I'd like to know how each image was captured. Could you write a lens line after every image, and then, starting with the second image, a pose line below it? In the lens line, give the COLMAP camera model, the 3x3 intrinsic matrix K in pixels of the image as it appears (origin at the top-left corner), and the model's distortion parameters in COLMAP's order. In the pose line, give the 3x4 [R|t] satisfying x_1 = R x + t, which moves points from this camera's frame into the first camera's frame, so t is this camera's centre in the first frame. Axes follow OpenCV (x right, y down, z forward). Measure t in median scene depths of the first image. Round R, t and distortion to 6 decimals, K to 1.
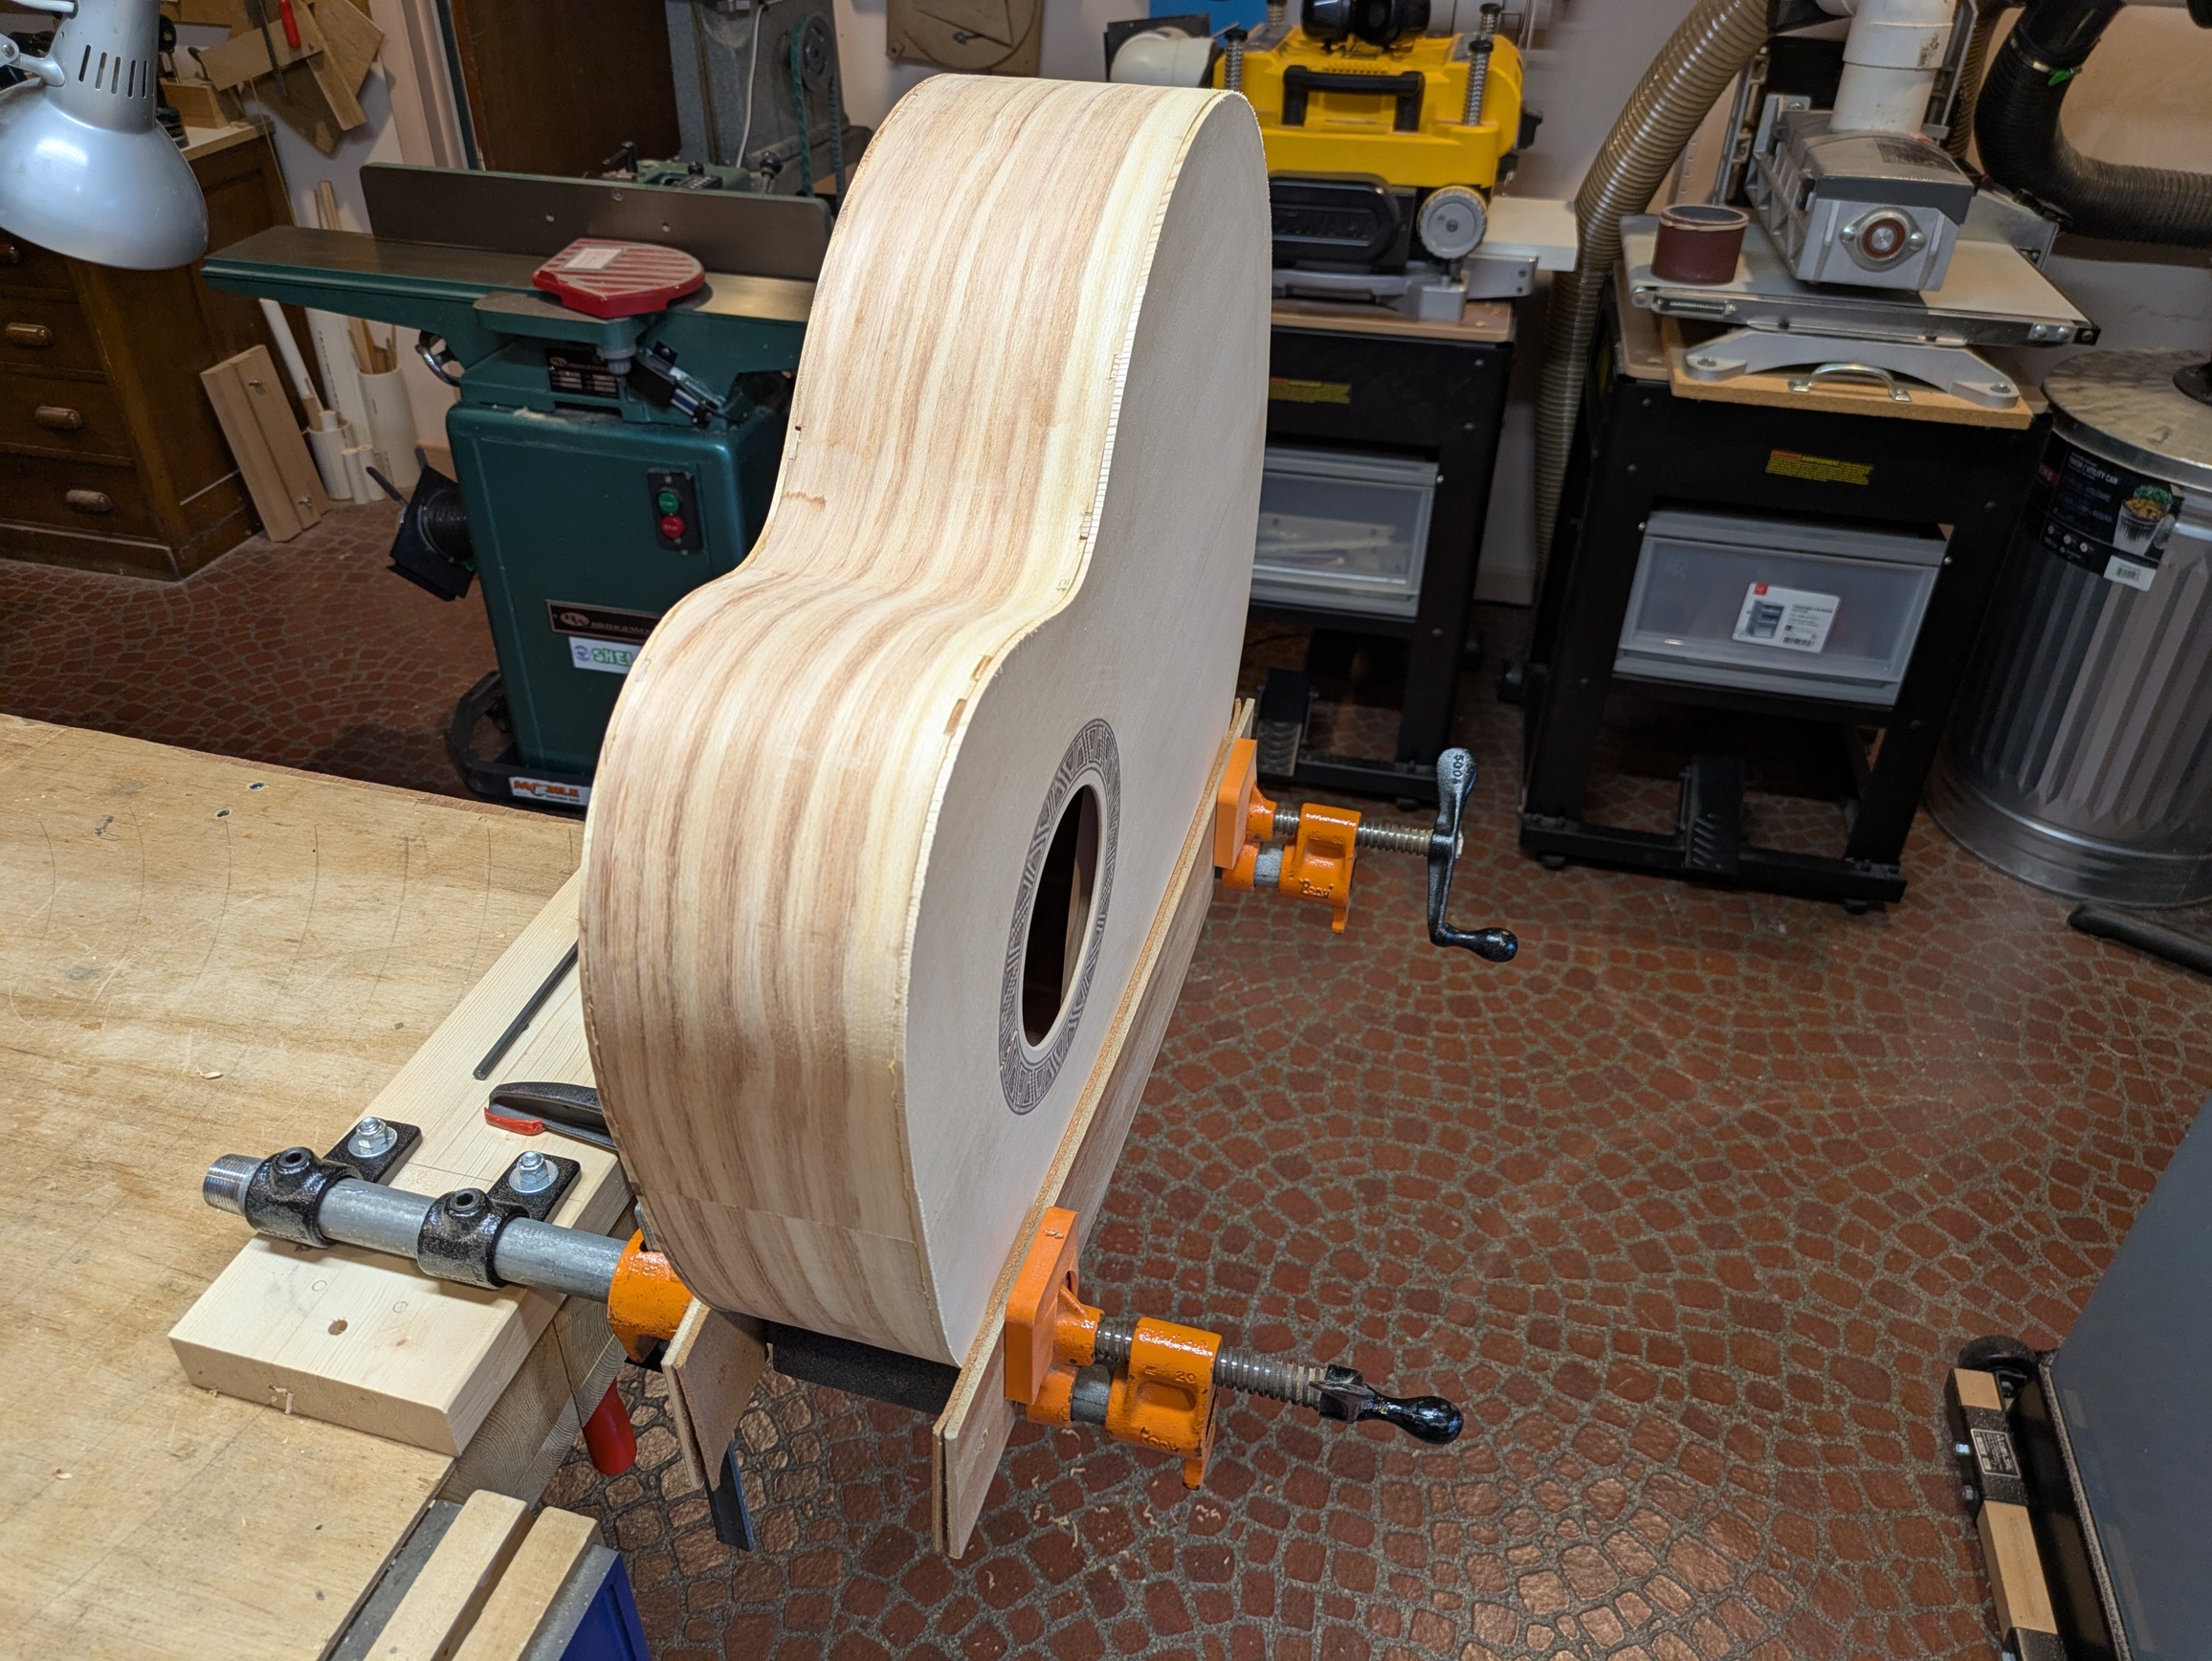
lens RADIAL K [[1671.6, 0, 1073.7], [0, 1671.6, 841.2], [0, 0, 1]] dist [0.044832, -0.048648]
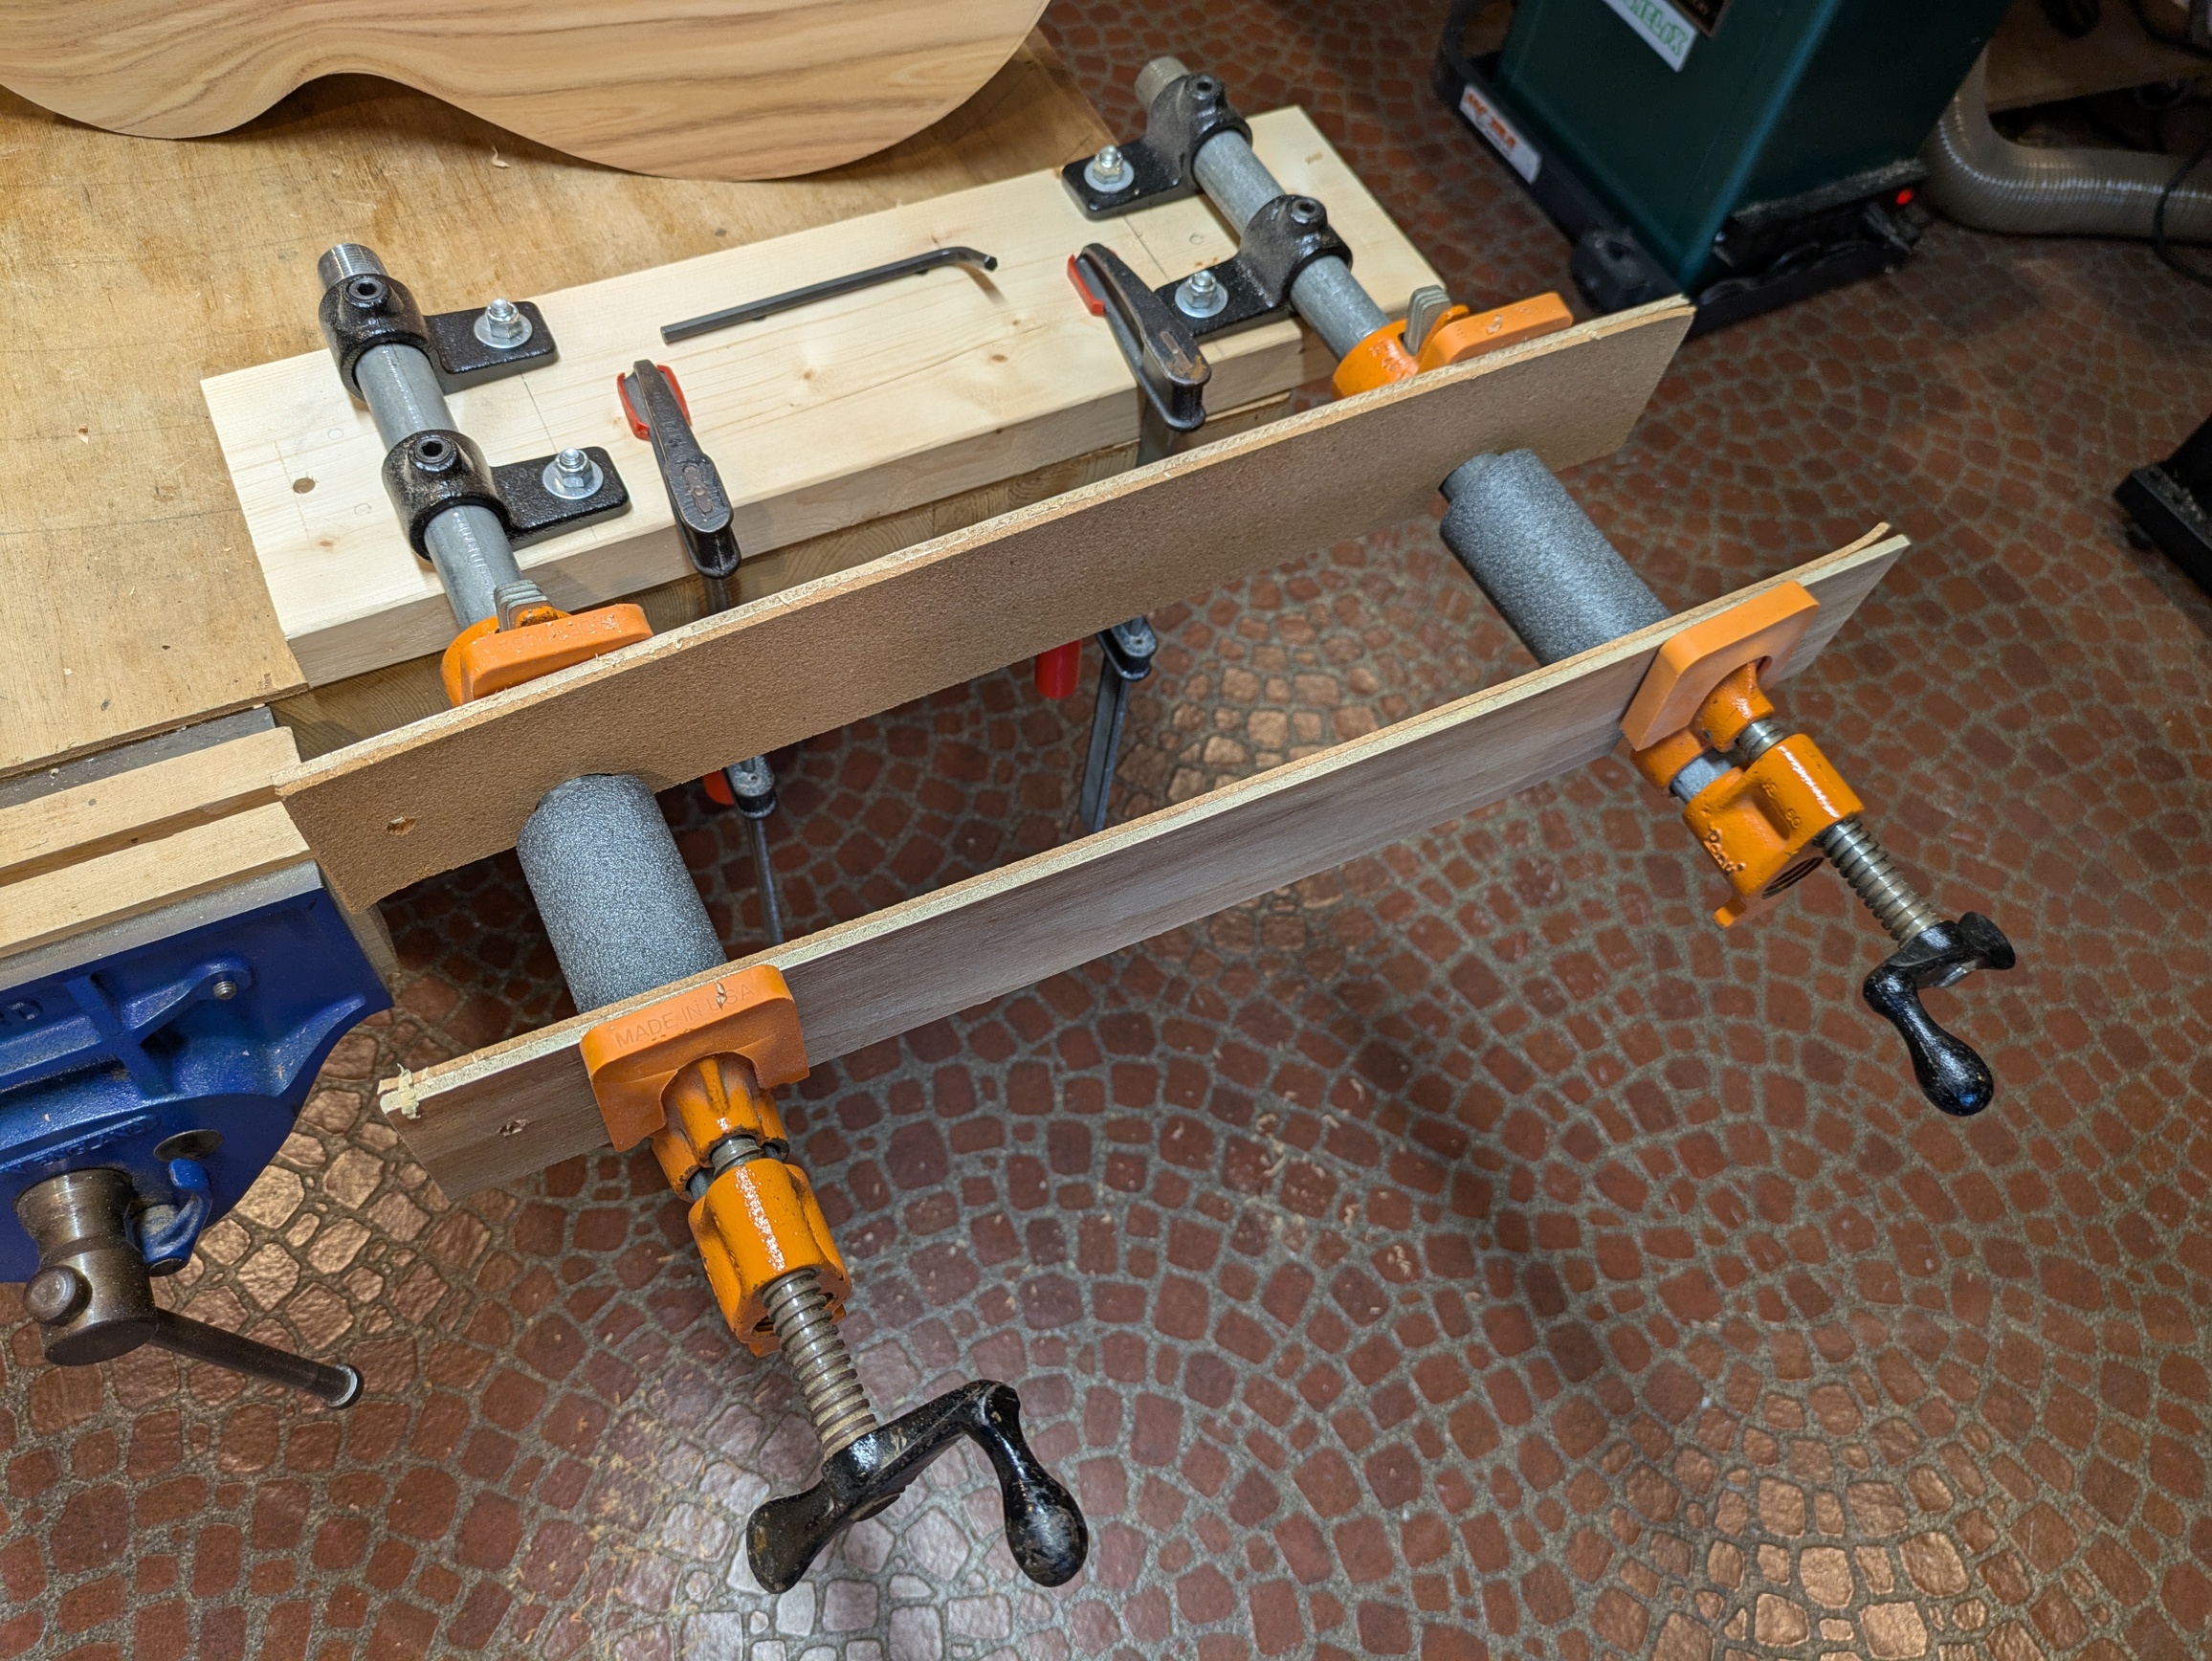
lens RADIAL K [[1671.6, 0, 1096.9], [0, 1671.6, 853.2], [0, 0, 1]] dist [0.044832, -0.048648]
pose [[0.661674, 0.676329, -0.323676, 0.247903], [-0.510476, 0.722535, 0.466216, -0.189727], [0.549183, -0.143254, 0.823333, 0.457604]]
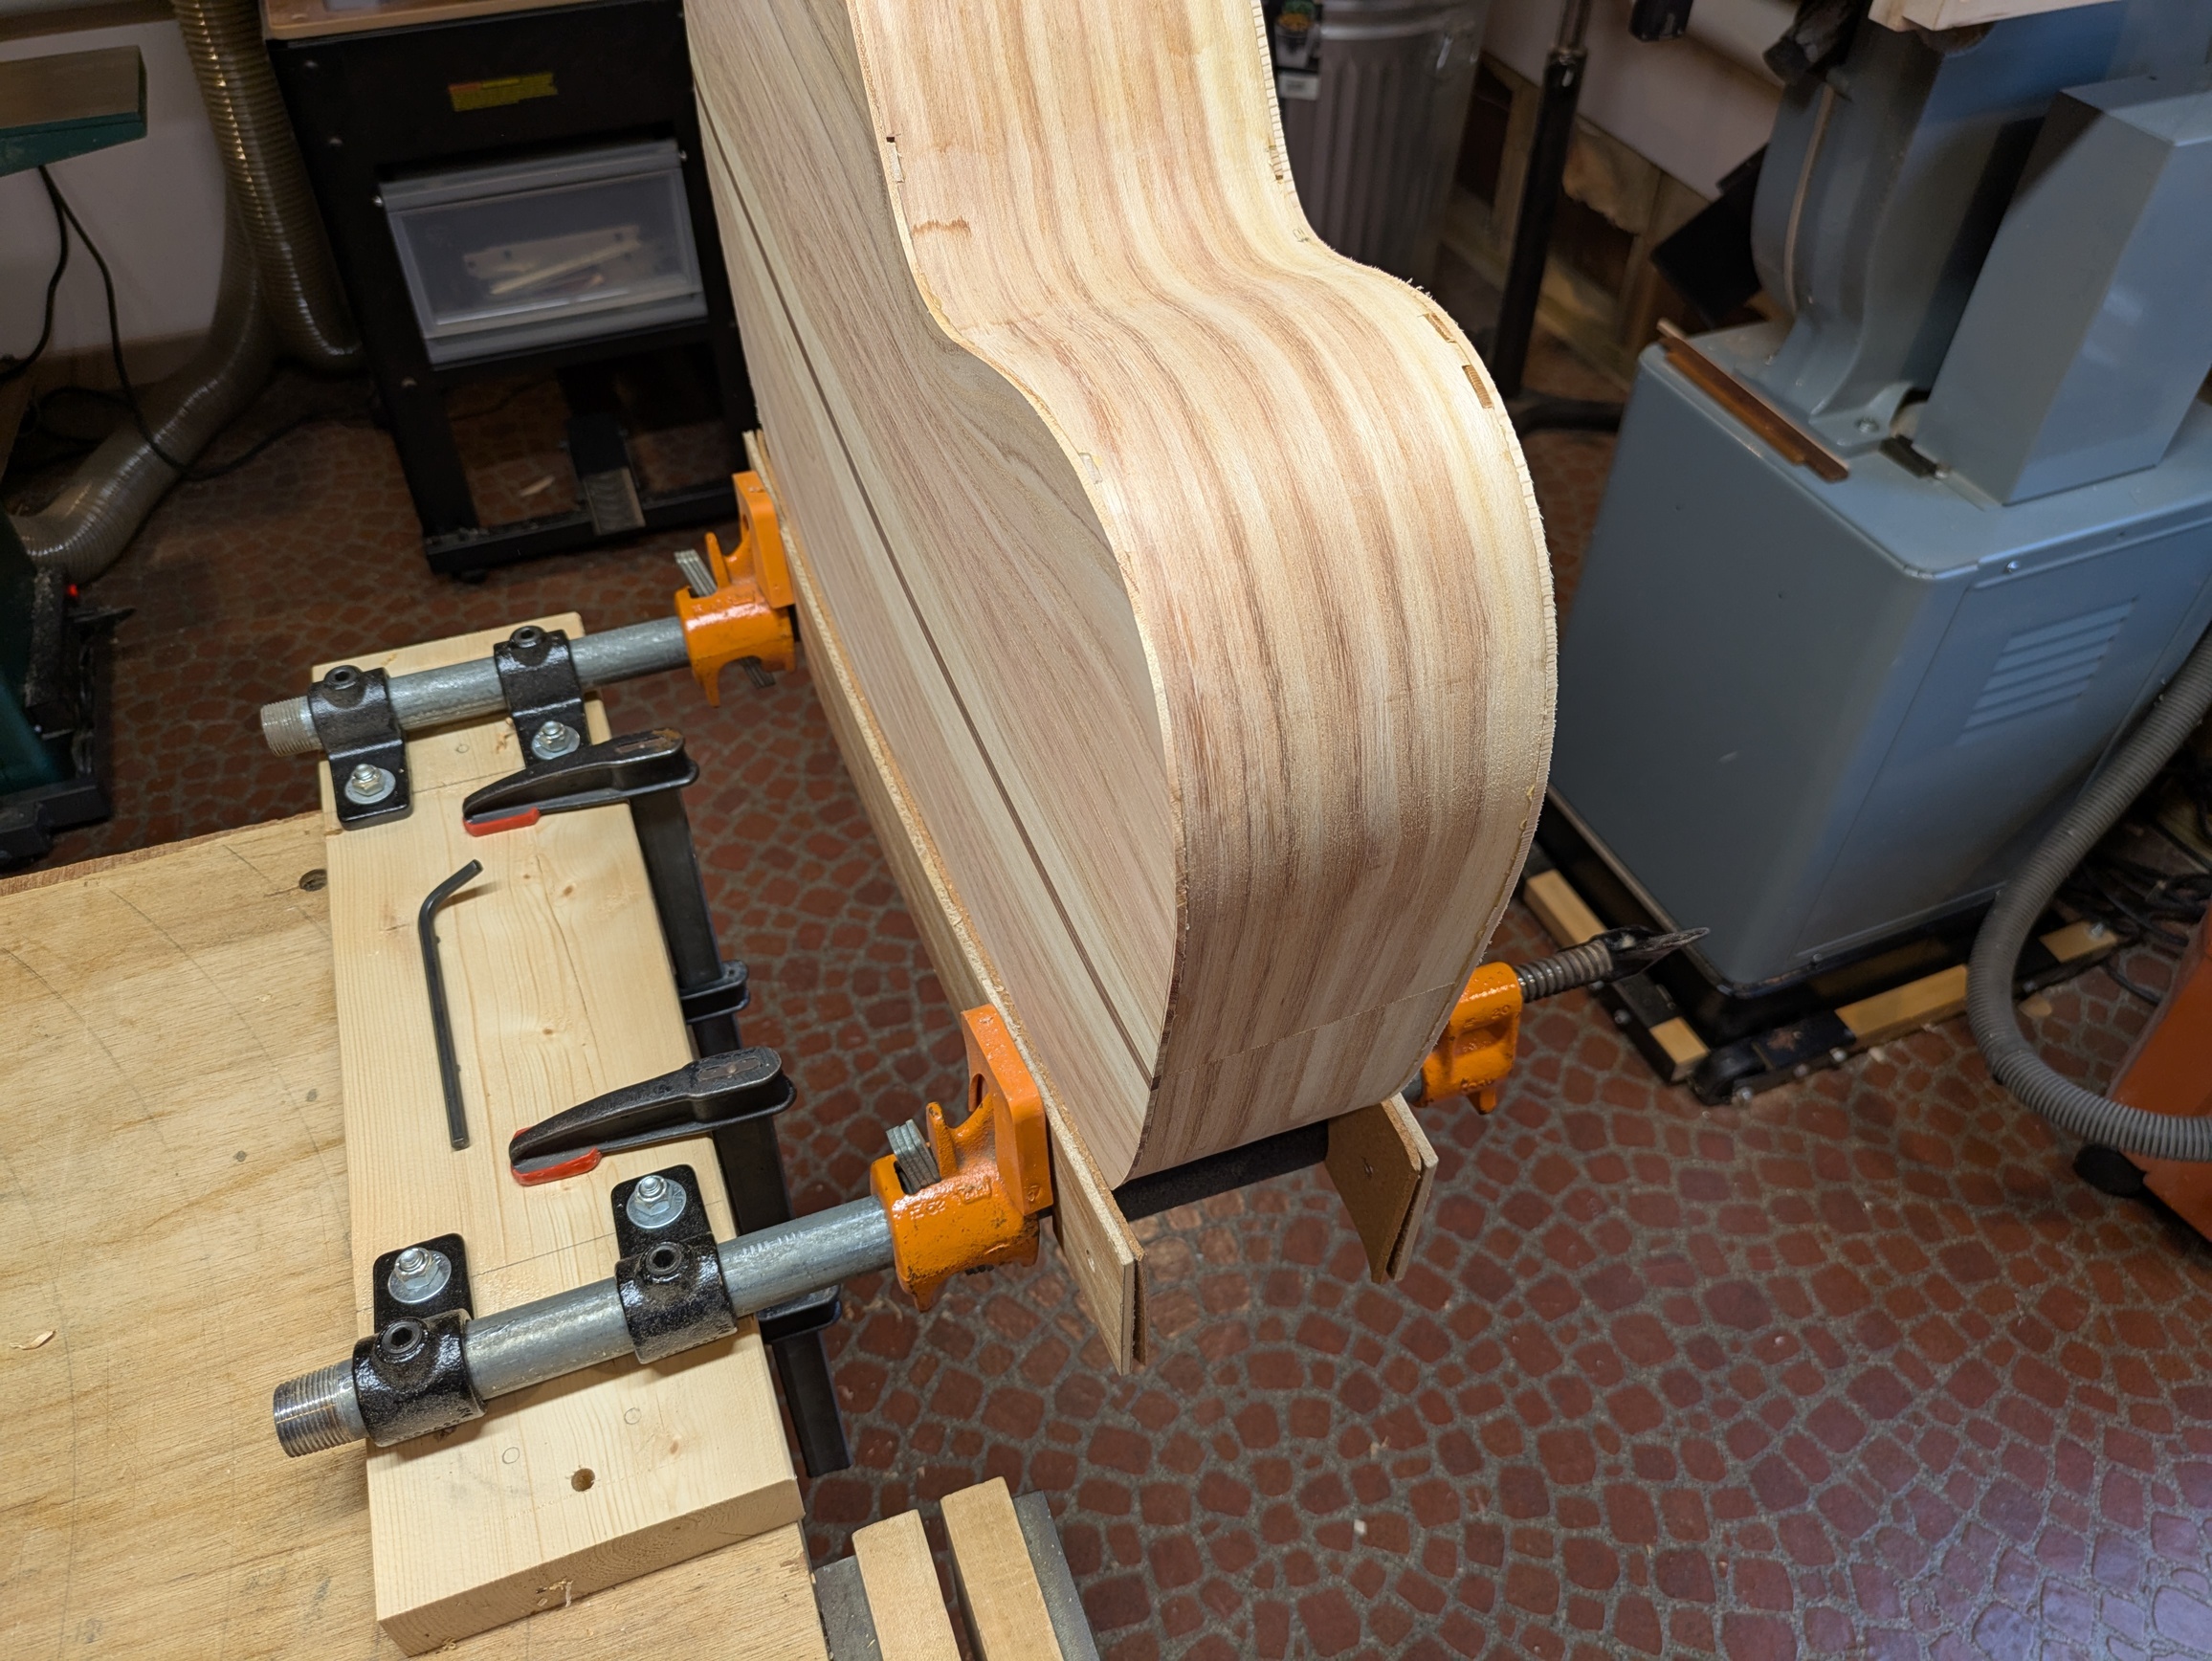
lens RADIAL K [[1671.6, 0, 1091.1], [0, 1671.6, 840.1], [0, 0, 1]] dist [0.044832, -0.048648]
pose [[0.805999, -0.419229, 0.417866, -0.432261], [0.342266, 0.906055, 0.248833, -0.091870], [-0.482928, -0.057537, 0.873768, 0.210397]]
